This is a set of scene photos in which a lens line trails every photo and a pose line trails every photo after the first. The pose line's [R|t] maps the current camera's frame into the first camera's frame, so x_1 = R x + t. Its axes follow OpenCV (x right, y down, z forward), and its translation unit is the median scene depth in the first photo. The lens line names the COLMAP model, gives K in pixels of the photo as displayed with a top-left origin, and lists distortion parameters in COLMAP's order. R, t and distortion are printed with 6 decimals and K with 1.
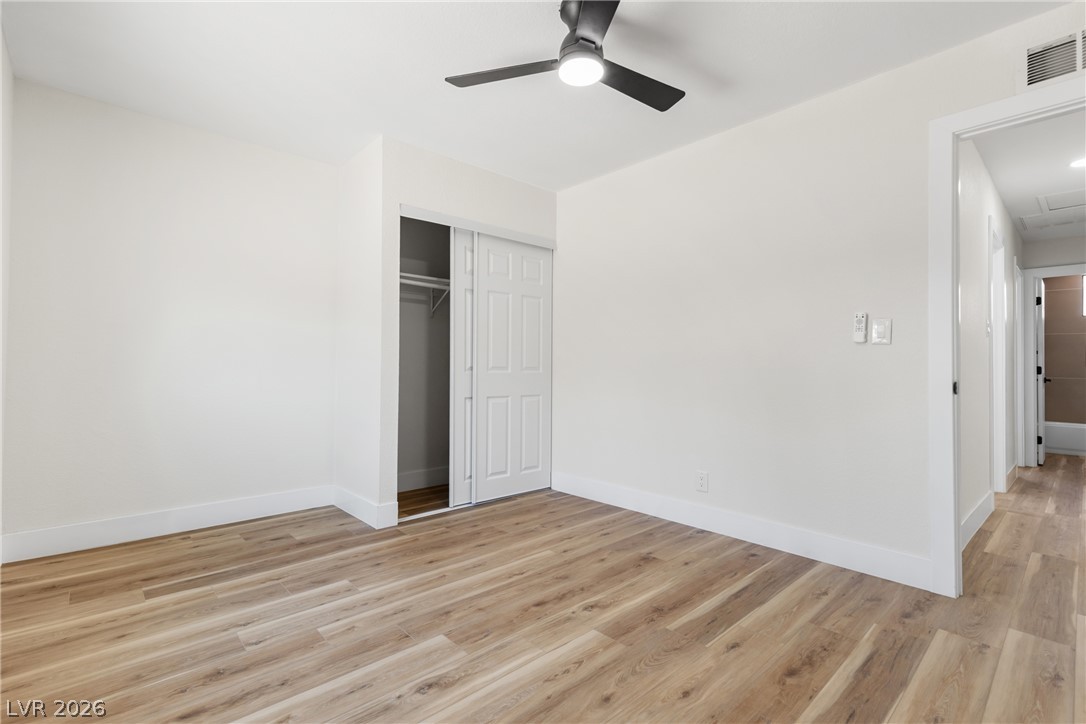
lens RADIAL K [[491.4, 0, 547.9], [0, 491.4, 360.6], [0, 0, 1]] dist [0.011793, -0.000505]
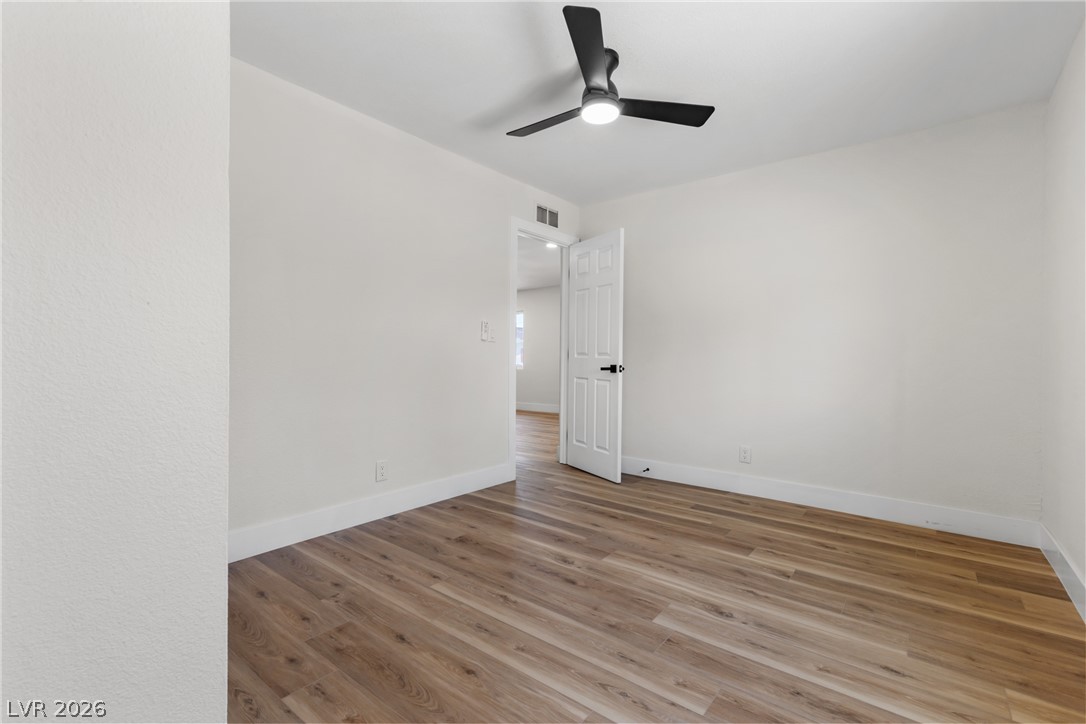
lens RADIAL K [[485.1, 0, 543.0], [0, 485.1, 362.0], [0, 0, 1]] dist [0.011291, -0.000237]
pose [[-0.141675, -0.018765, 0.989735, -0.944275], [-0.021734, 0.999638, 0.015842, 0.005790], [-0.989675, -0.019267, -0.142031, 1.111225]]
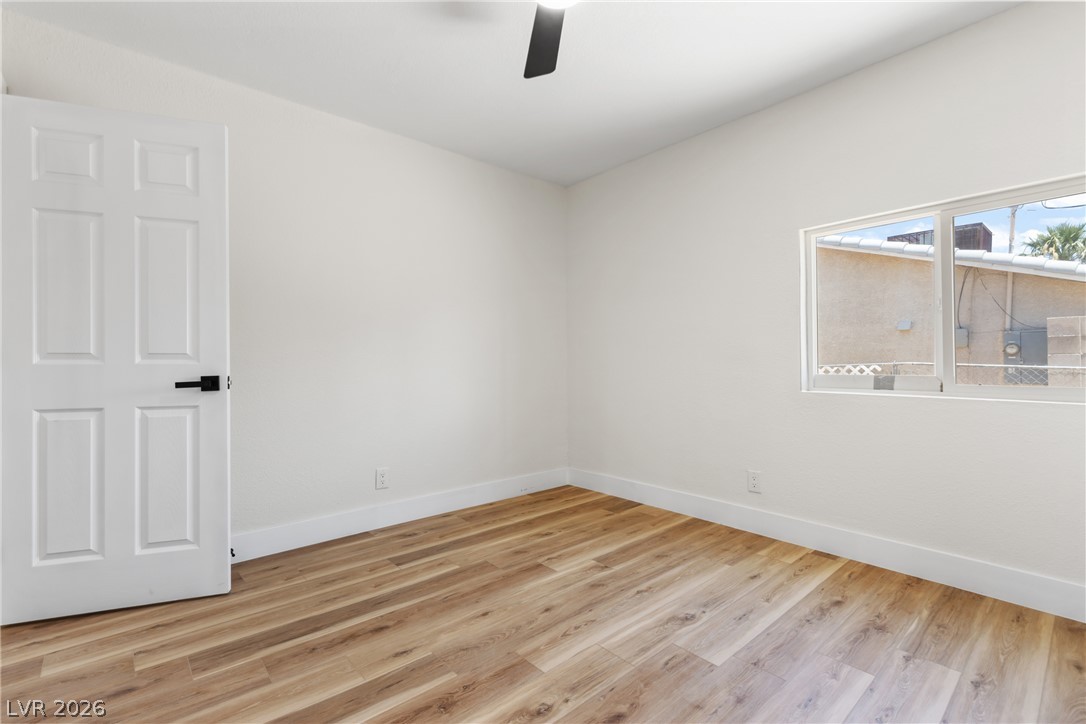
lens RADIAL K [[491.4, 0, 547.9], [0, 491.4, 360.6], [0, 0, 1]] dist [0.011793, -0.000505]
pose [[-0.999579, -0.003369, 0.028820, 0.053003], [-0.003599, 0.999962, -0.007948, 0.013272], [-0.028792, -0.008048, -0.999553, 1.530547]]
